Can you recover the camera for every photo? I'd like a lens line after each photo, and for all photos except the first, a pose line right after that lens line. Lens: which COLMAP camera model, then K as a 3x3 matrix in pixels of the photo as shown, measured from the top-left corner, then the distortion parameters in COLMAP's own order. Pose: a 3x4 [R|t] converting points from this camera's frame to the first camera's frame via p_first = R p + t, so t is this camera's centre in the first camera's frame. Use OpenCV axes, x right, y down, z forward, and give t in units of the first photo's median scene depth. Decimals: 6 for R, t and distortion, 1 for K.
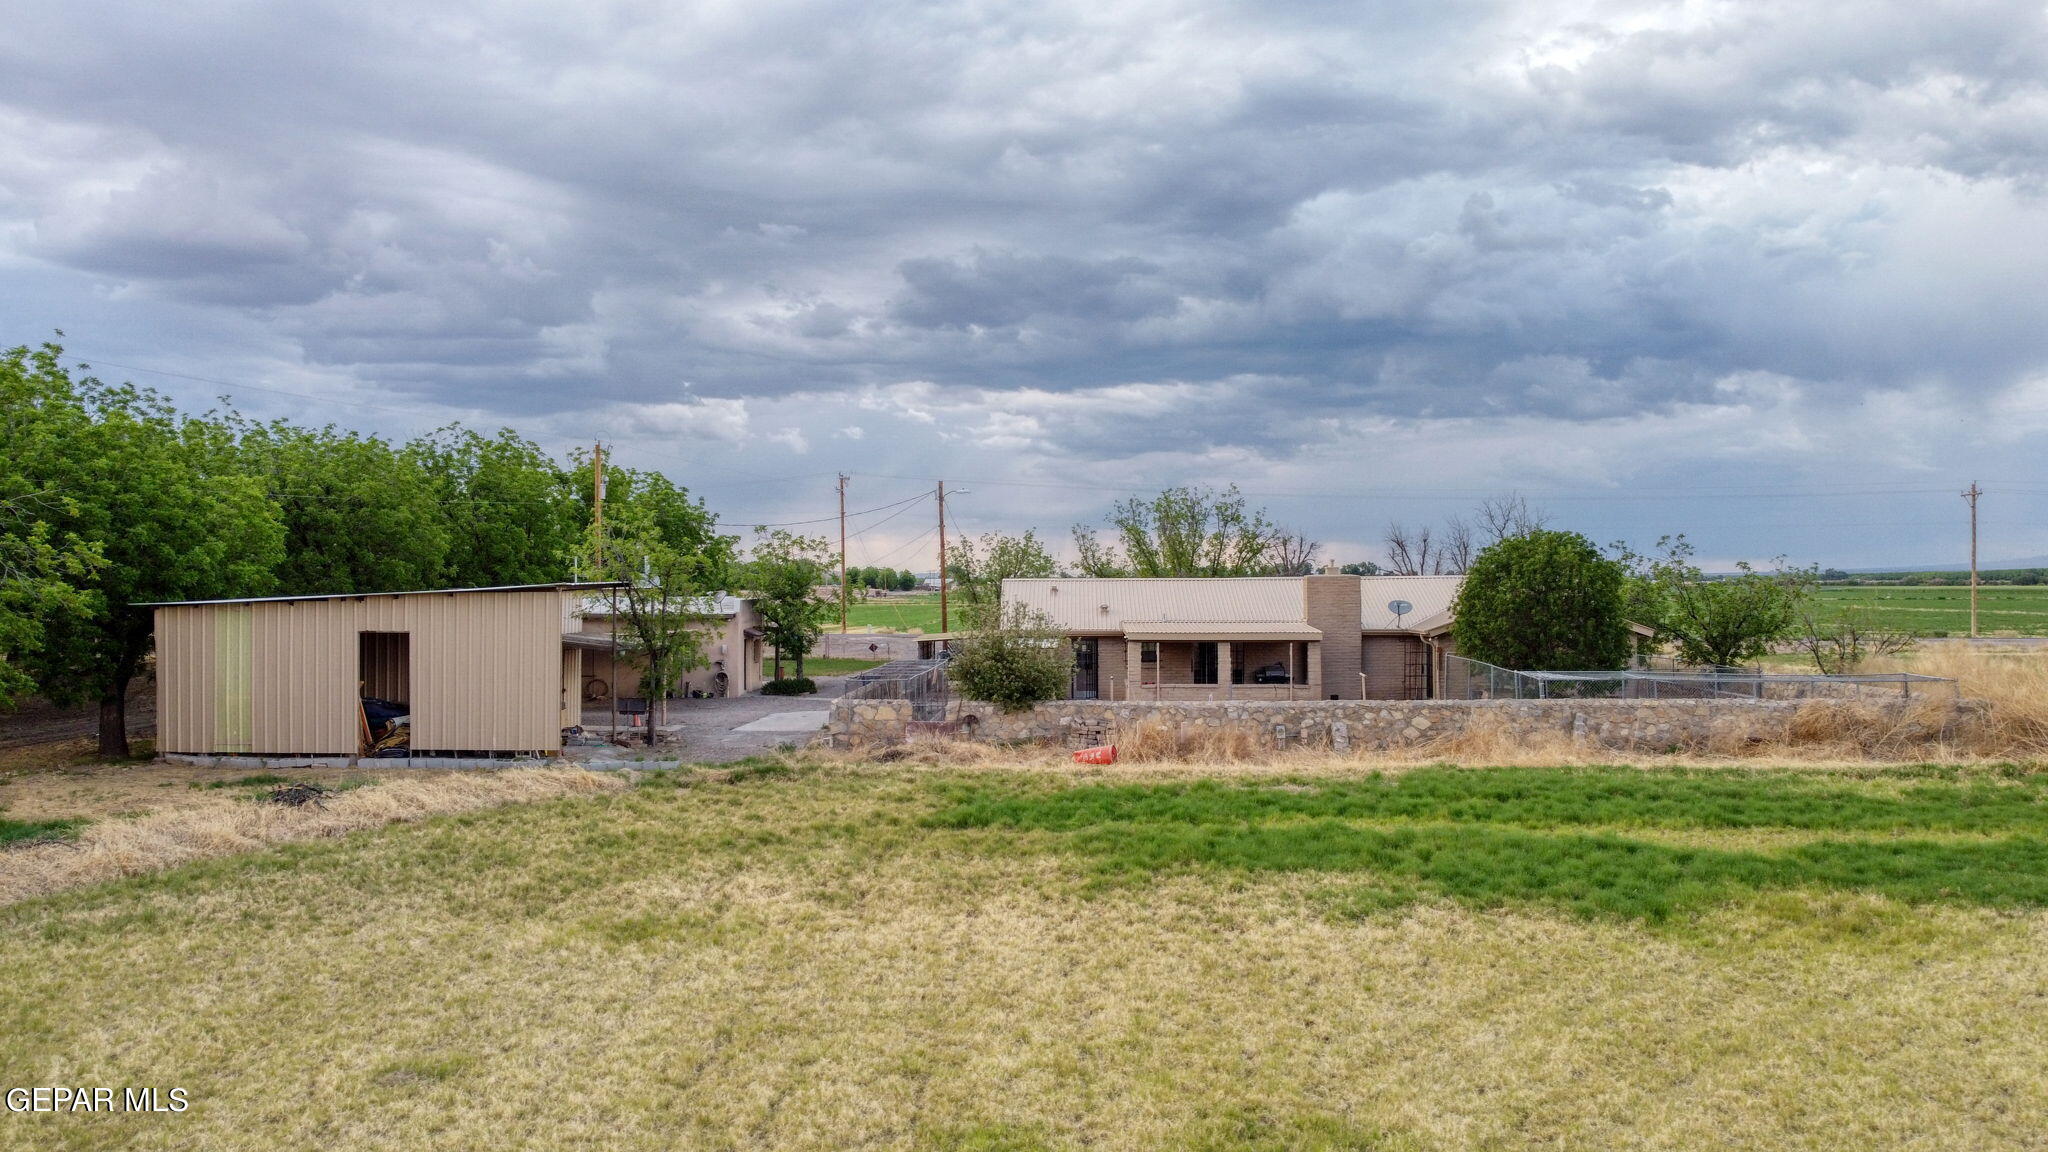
lens RADIAL K [[1610.6, 0, 1024.0], [0, 1610.6, 576.0], [0, 0, 1]] dist [-0.000206, -0.005384]
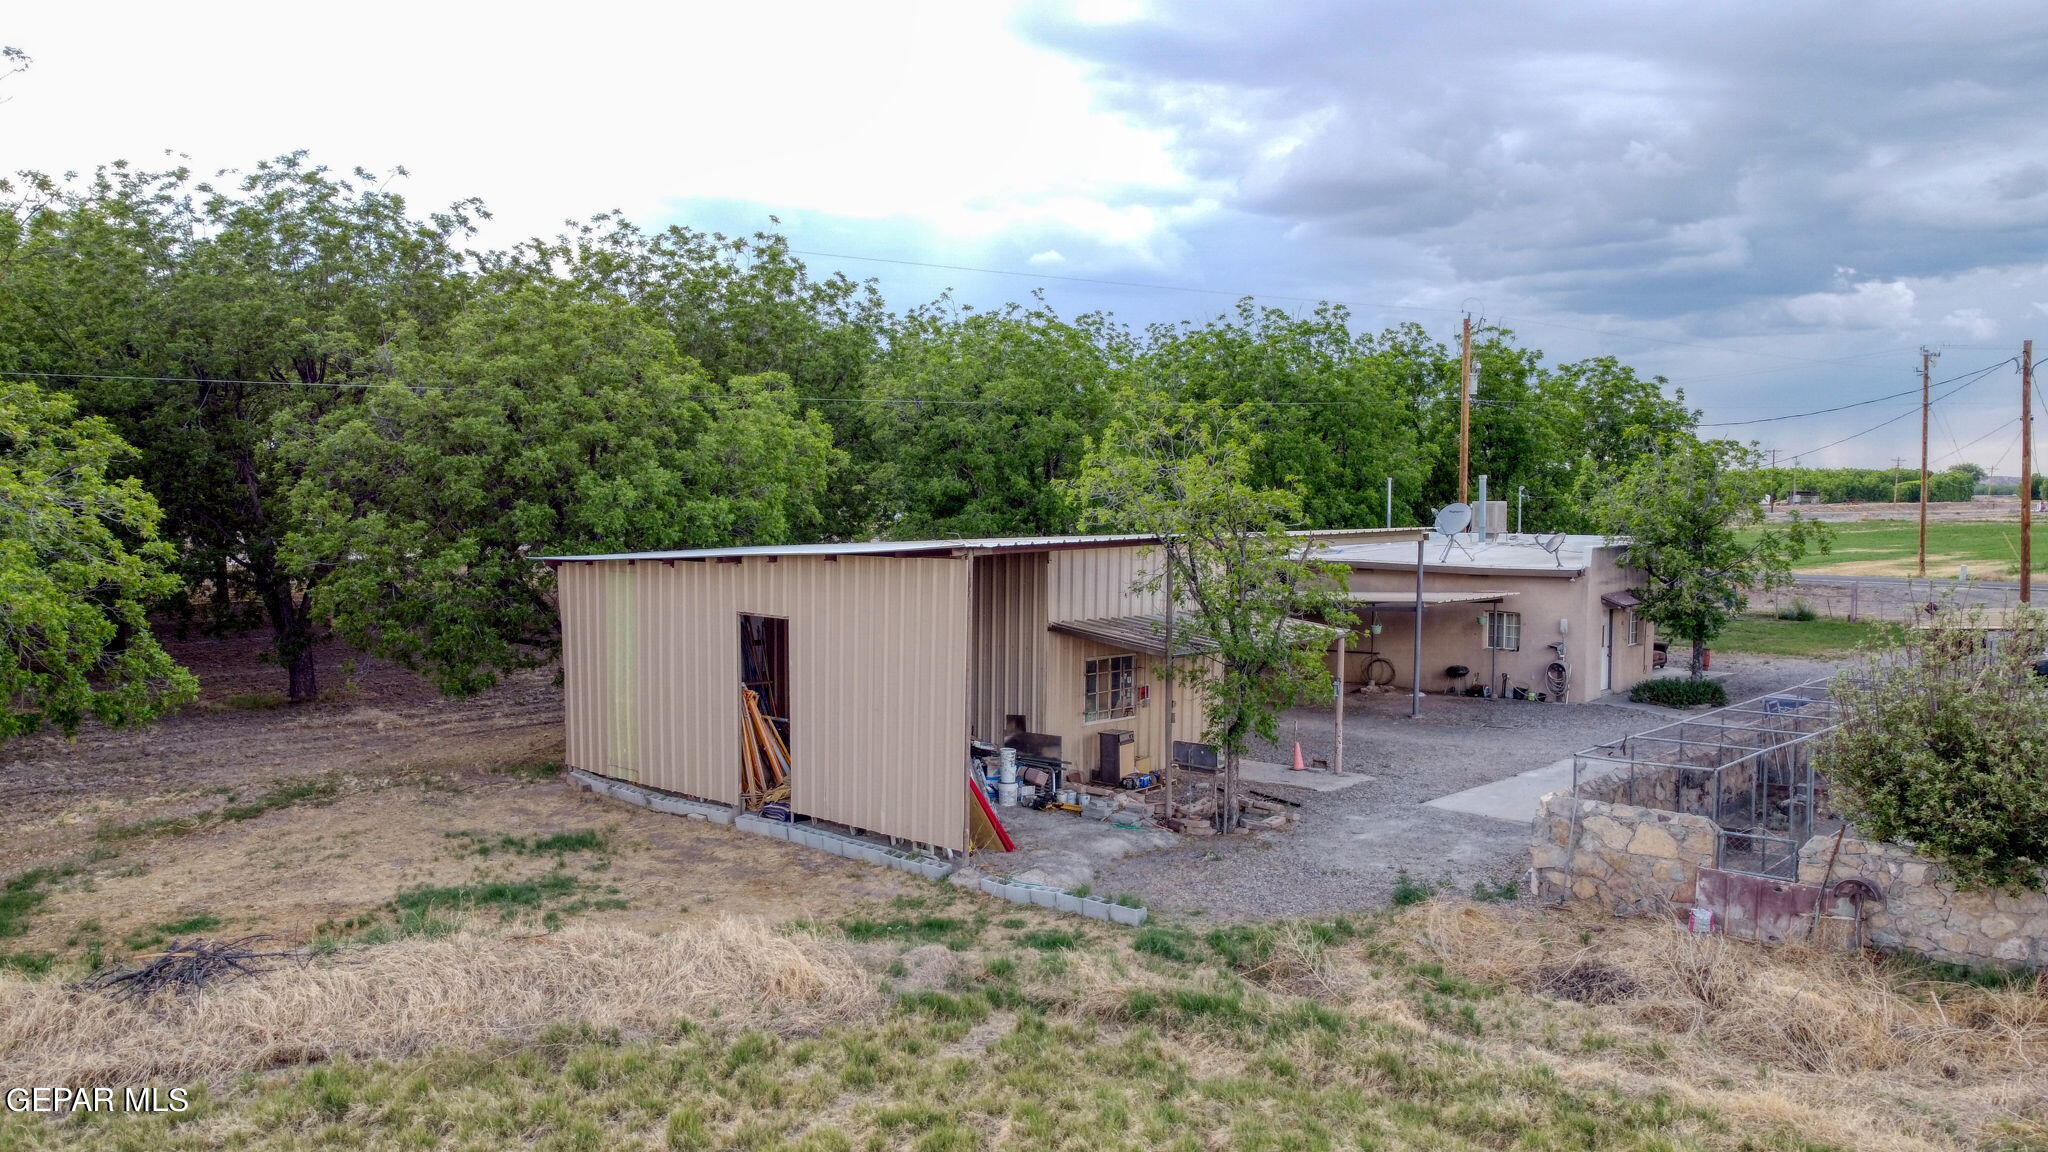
lens RADIAL K [[1554.1, 0, 1023.9], [0, 1554.1, 611.7], [0, 0, 1]] dist [0.004362, 0.000903]
pose [[0.770424, 0.051256, -0.635468, 0.030743], [0.001378, 0.996627, 0.082058, -0.008479], [0.637530, -0.064095, 0.767755, 0.341048]]
